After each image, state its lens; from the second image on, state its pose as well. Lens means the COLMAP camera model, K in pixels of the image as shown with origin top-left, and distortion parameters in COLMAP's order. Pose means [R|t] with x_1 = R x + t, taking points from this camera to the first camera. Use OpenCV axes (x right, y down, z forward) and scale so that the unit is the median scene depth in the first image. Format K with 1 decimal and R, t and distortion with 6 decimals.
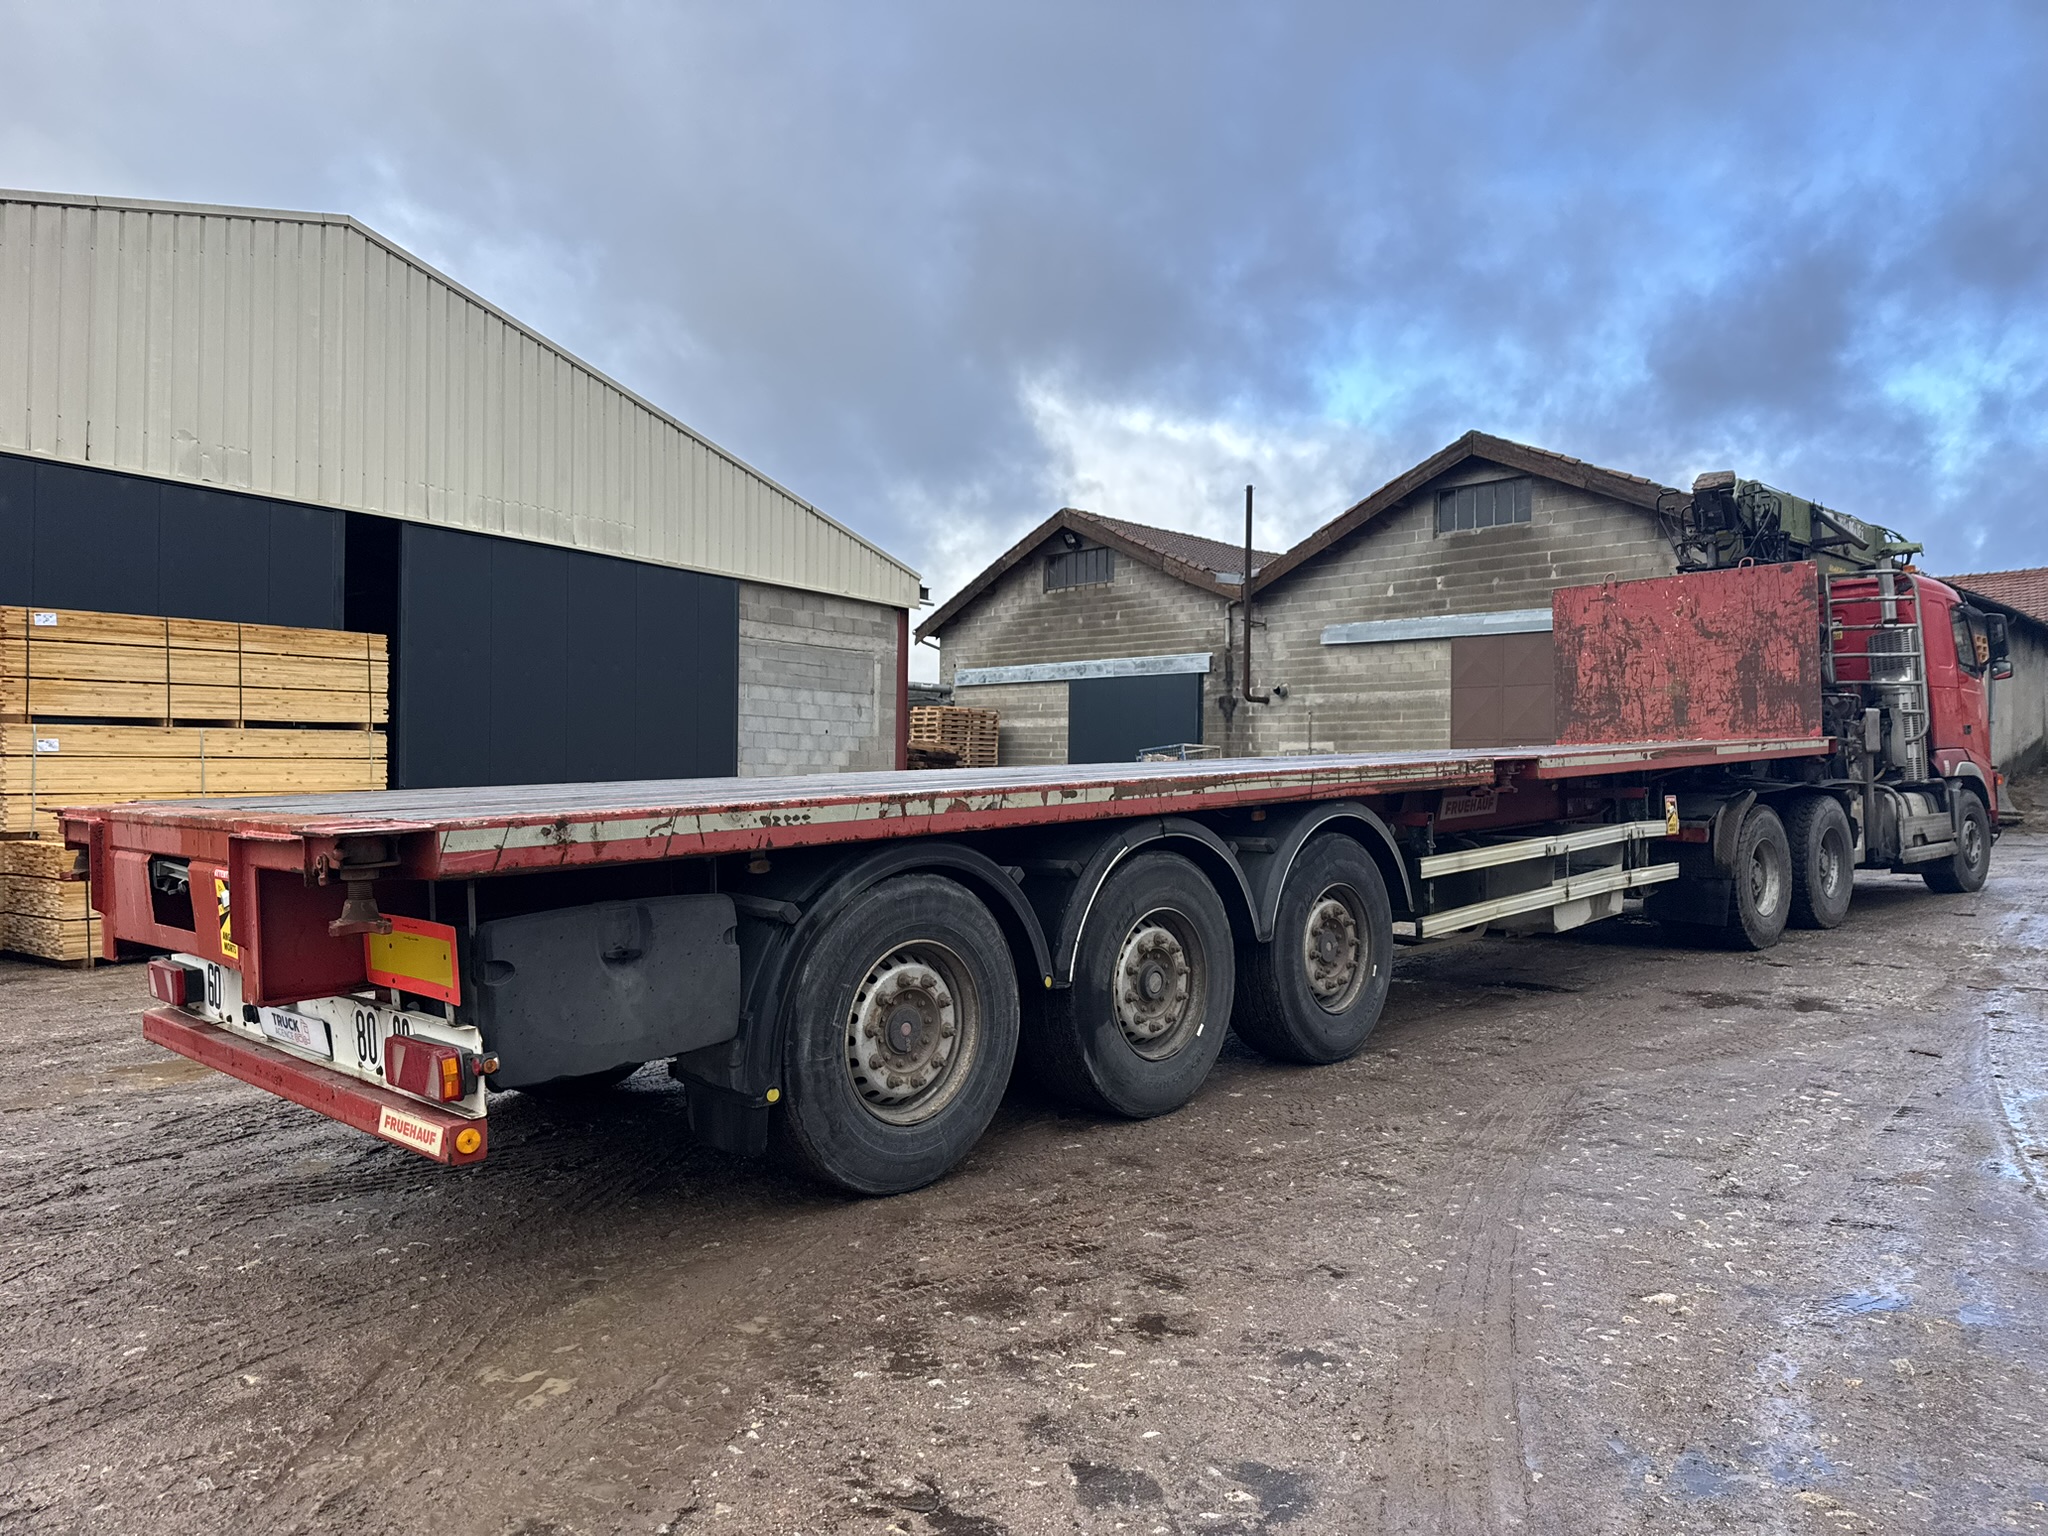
lens RADIAL K [[1428.5, 0, 1029.0], [0, 1428.5, 766.6], [0, 0, 1]] dist [0.055686, -0.053602]
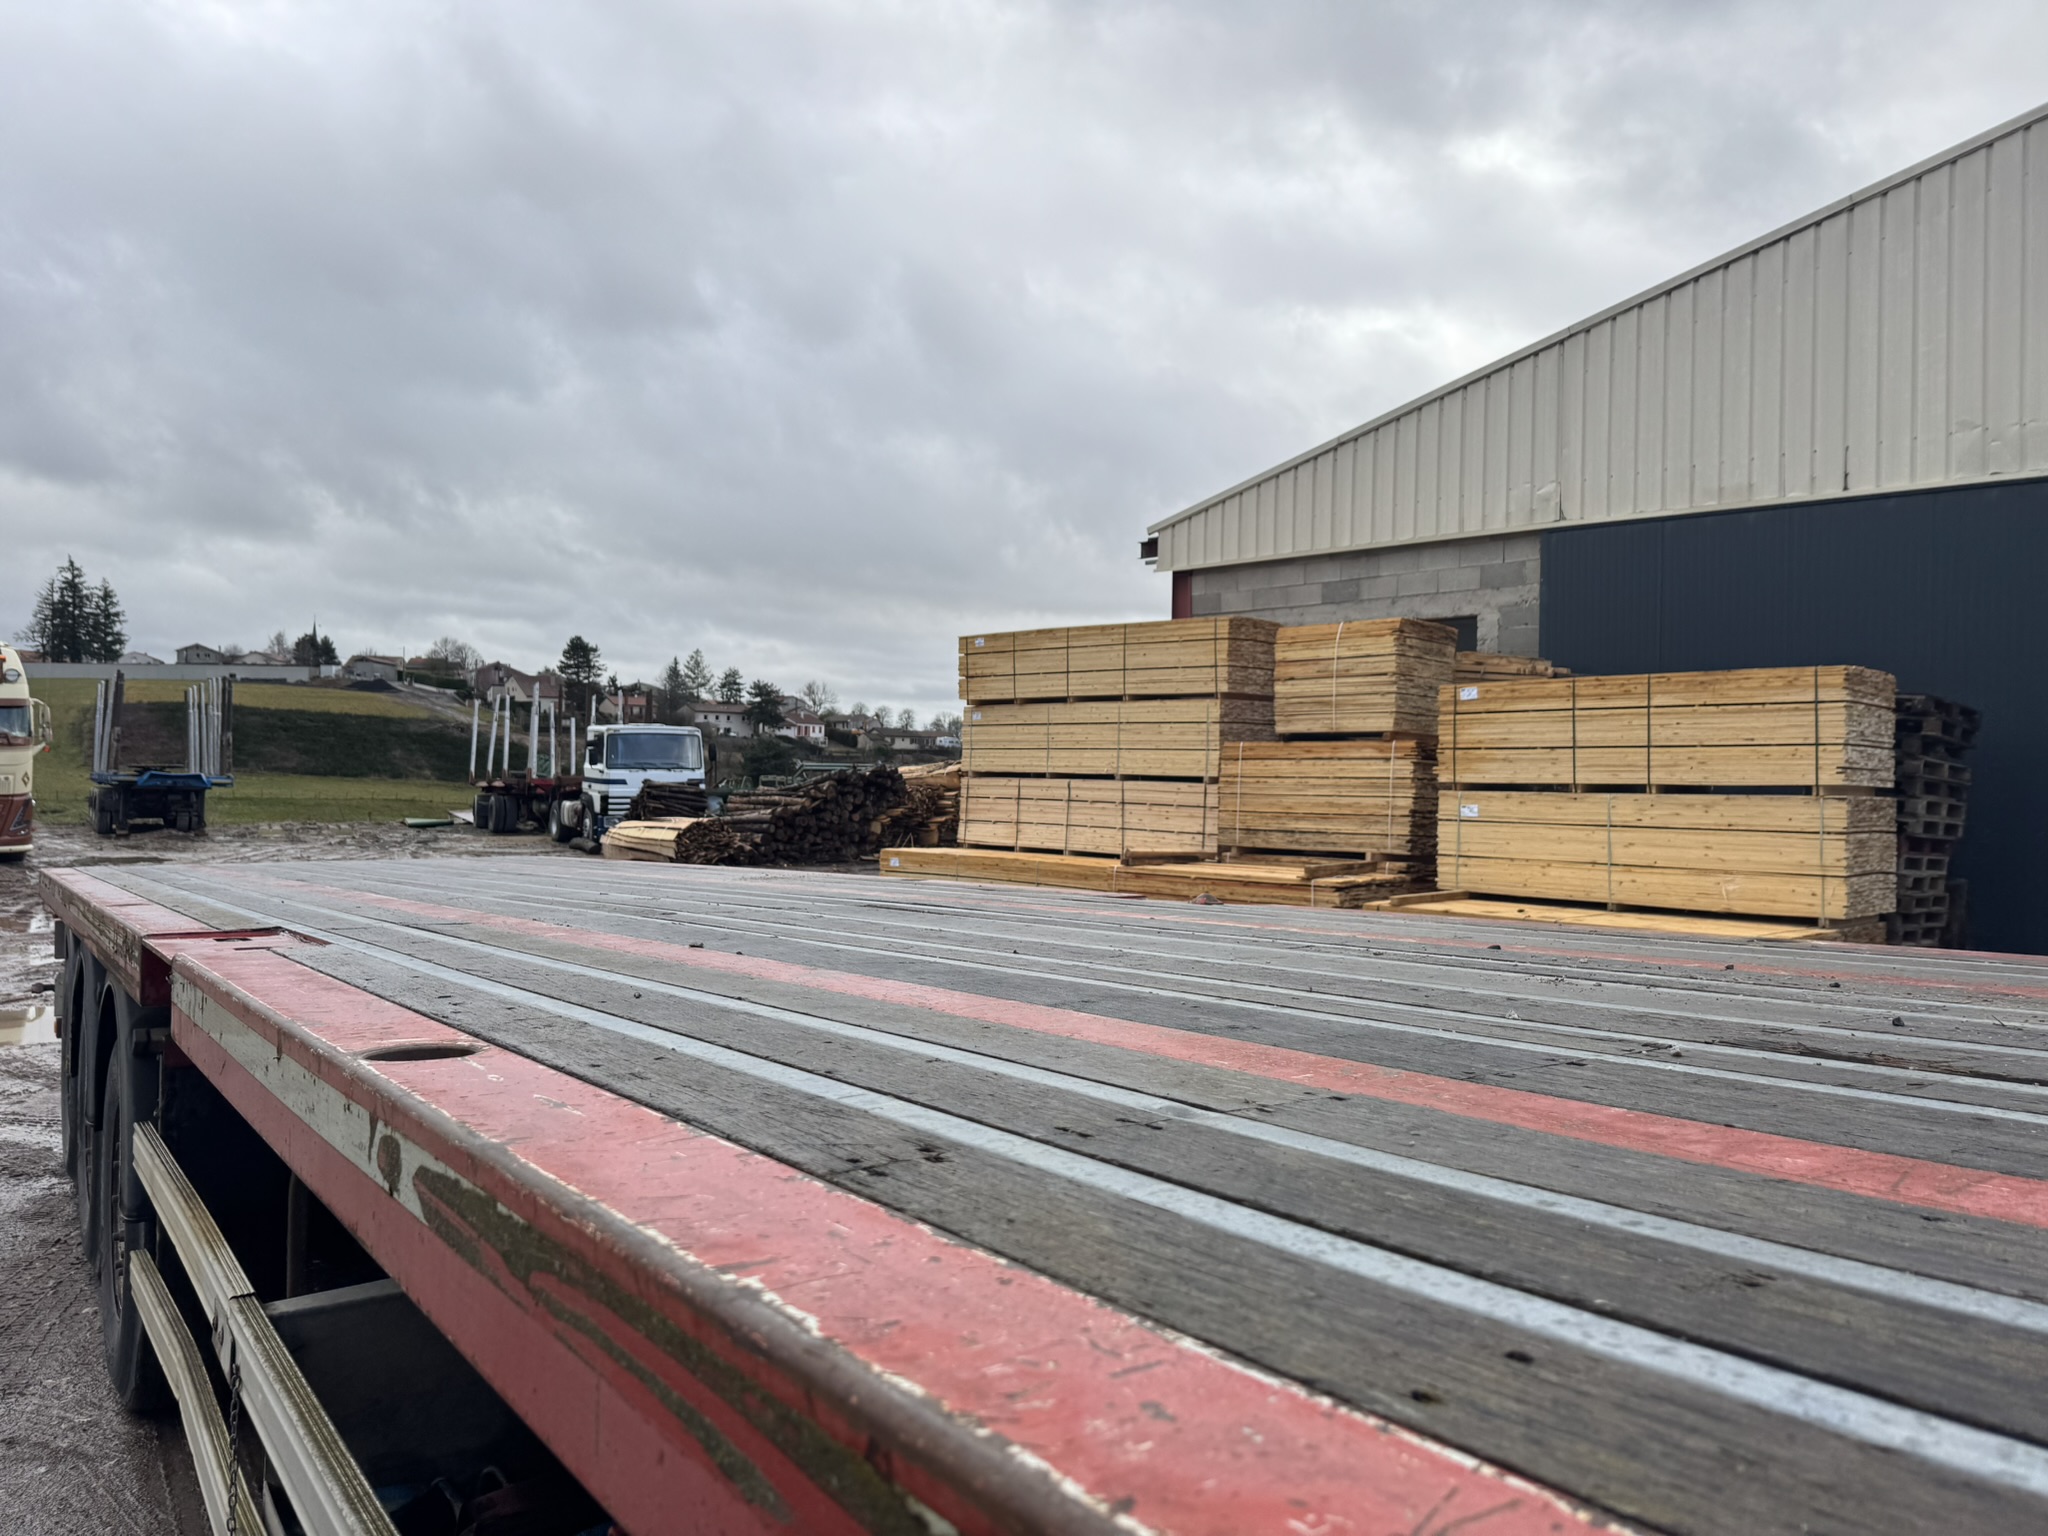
lens RADIAL K [[1425.4, 0, 1048.0], [0, 1425.4, 770.4], [0, 0, 1]] dist [0.057534, -0.056768]
pose [[-0.180786, -0.009055, -0.983481, 0.458205], [-0.011103, 0.999913, -0.007166, -0.037057], [0.983460, 0.009624, -0.180870, 0.968247]]
